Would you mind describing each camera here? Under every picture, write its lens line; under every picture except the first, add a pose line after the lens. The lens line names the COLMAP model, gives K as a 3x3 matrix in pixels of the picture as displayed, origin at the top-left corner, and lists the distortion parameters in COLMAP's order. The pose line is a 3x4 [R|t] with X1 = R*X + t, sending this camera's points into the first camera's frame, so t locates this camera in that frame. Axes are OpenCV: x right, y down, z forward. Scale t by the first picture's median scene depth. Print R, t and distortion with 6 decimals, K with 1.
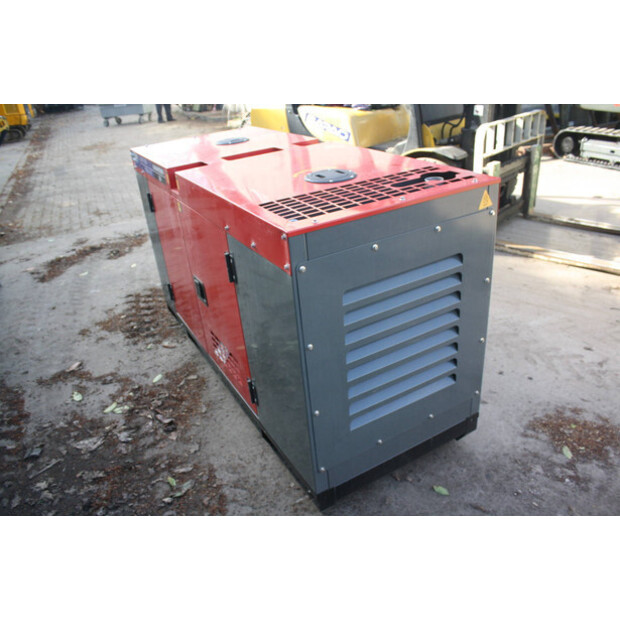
lens RADIAL K [[510.8, 0, 312.3], [0, 510.8, 318.5], [0, 0, 1]] dist [-0.151675, 0.125038]
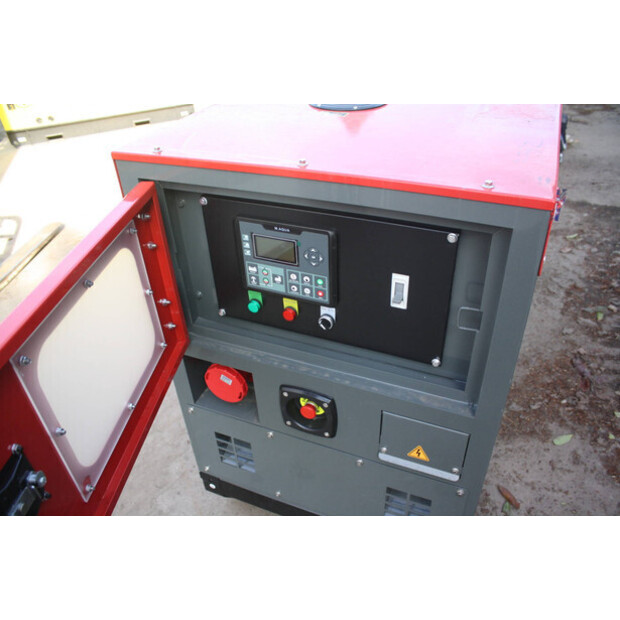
lens RADIAL K [[510.8, 0, 312.3], [0, 510.8, 318.5], [0, 0, 1]] dist [-0.151675, 0.125038]
pose [[-0.594028, -0.375544, 0.711405, -0.617976], [0.466357, 0.559808, 0.684928, -0.657436], [-0.655471, 0.738635, -0.157404, 1.460171]]
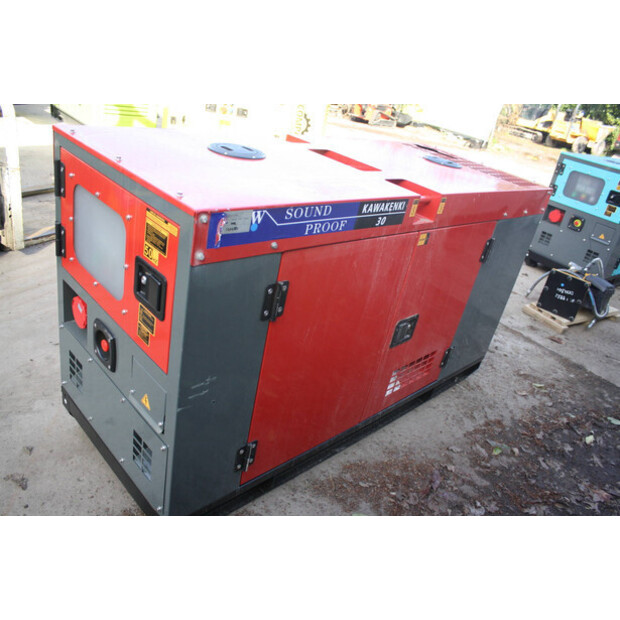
lens RADIAL K [[510.8, 0, 312.3], [0, 510.8, 318.5], [0, 0, 1]] dist [-0.151675, 0.125038]
pose [[-0.262654, -0.419525, 0.868914, -0.921311], [0.299532, 0.820590, 0.486736, -0.531790], [-0.917220, 0.388111, -0.089870, 1.246931]]
